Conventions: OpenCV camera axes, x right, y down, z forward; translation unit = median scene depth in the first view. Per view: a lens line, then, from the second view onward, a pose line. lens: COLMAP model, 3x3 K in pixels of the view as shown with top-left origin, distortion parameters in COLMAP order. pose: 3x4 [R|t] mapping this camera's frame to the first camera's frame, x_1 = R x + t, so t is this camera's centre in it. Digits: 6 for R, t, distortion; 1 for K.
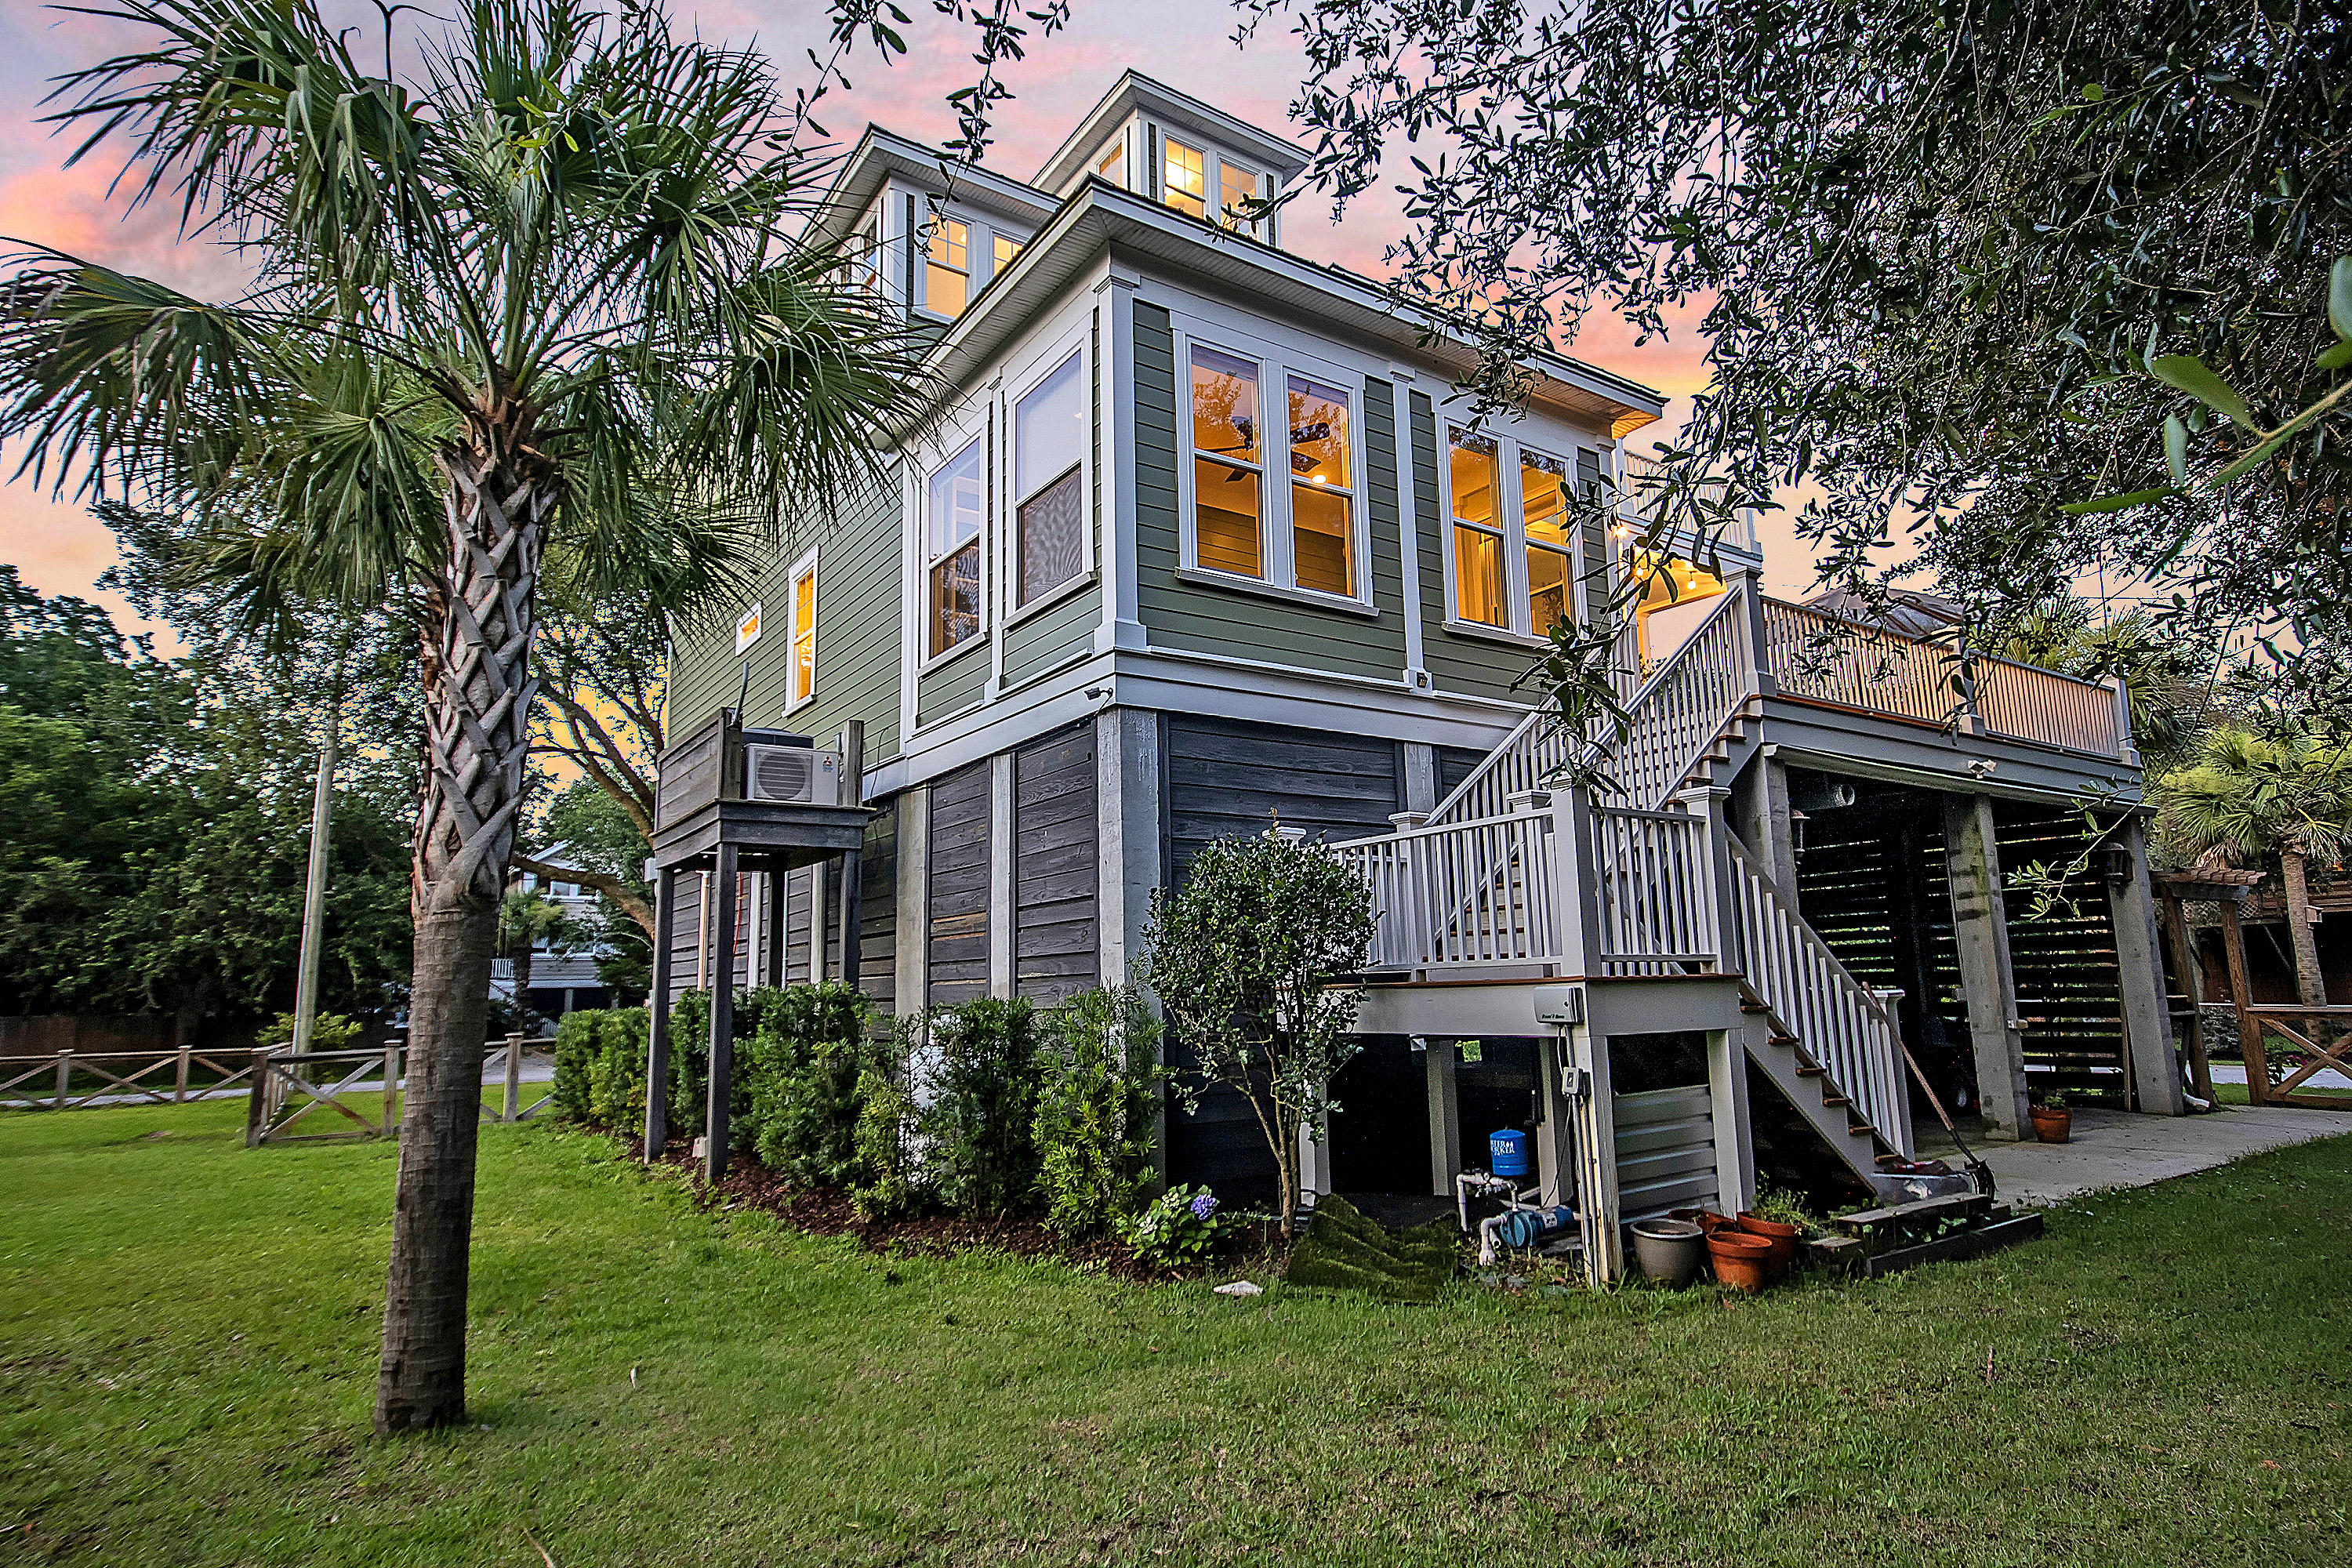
lens RADIAL K [[1284.5, 0, 1176.0], [0, 1284.5, 784.0], [0, 0, 1]] dist [0.000667, 0.000247]
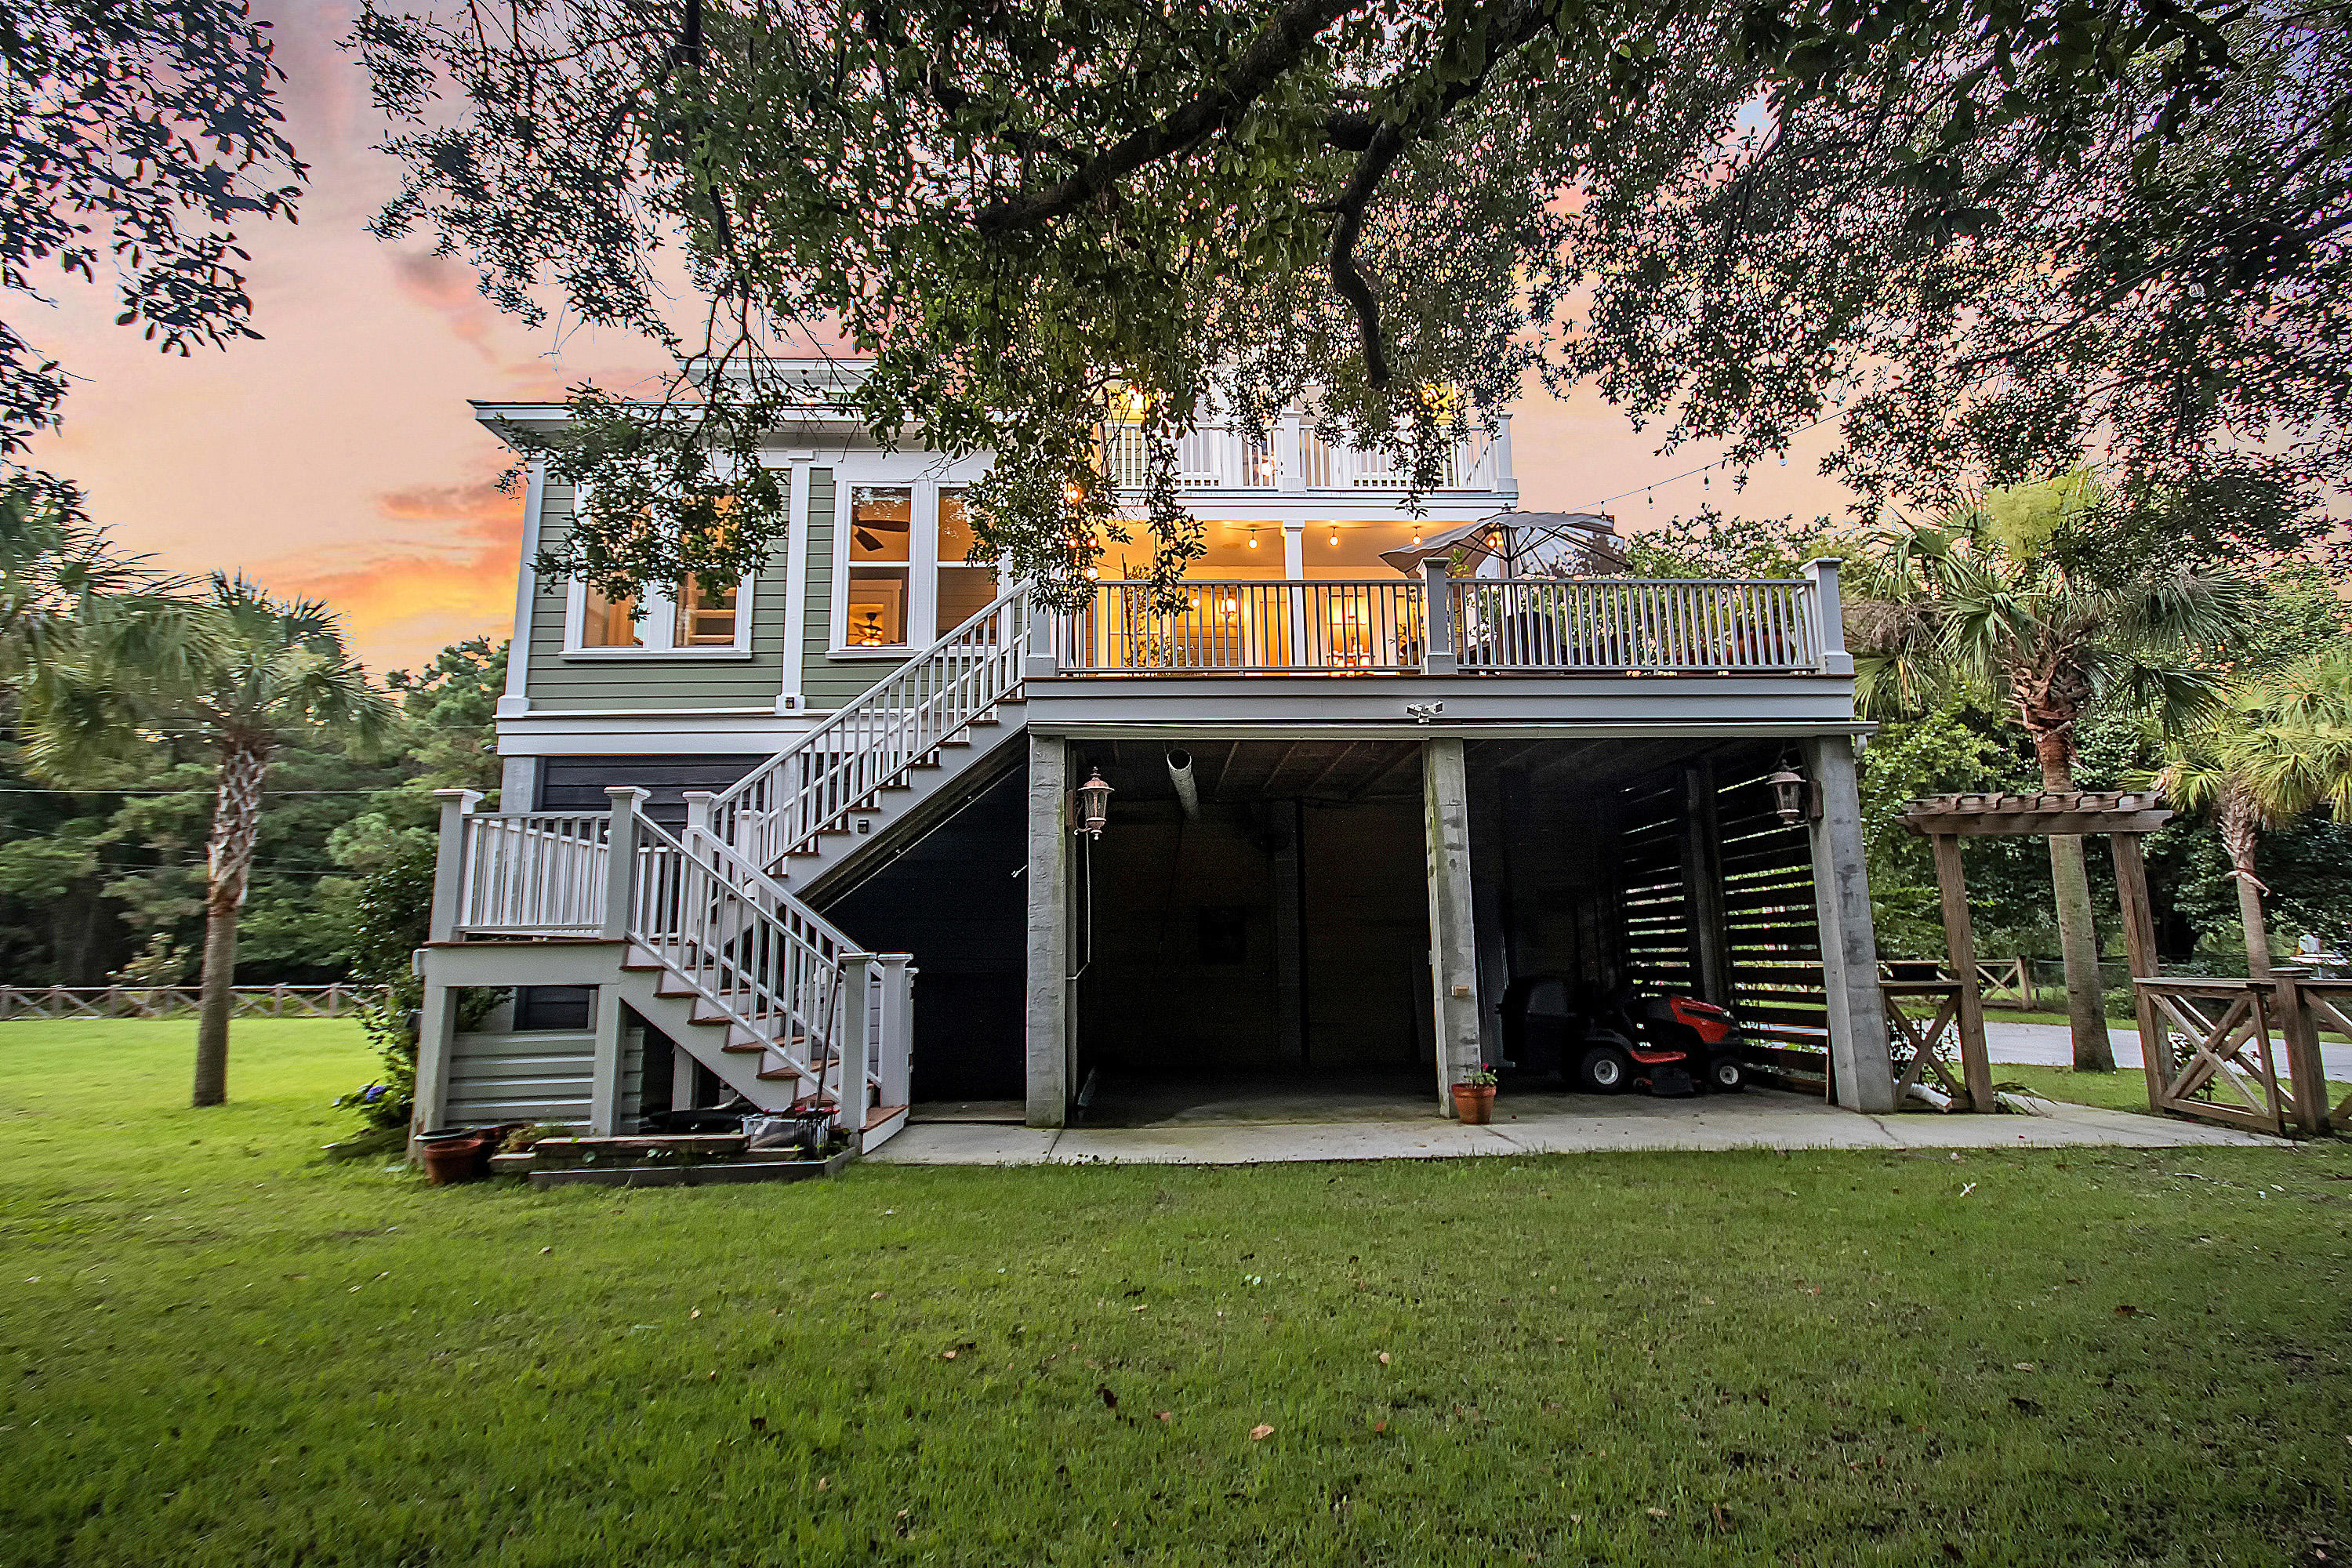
lens RADIAL K [[1092.0, 0, 1176.0], [0, 1092.0, 784.0], [0, 0, 1]] dist [-0.002122, -0.000378]
pose [[0.844288, -0.064208, -0.532029, 1.087279], [0.078871, 0.996873, 0.004853, 0.024664], [0.530054, -0.046059, 0.846712, 0.280155]]
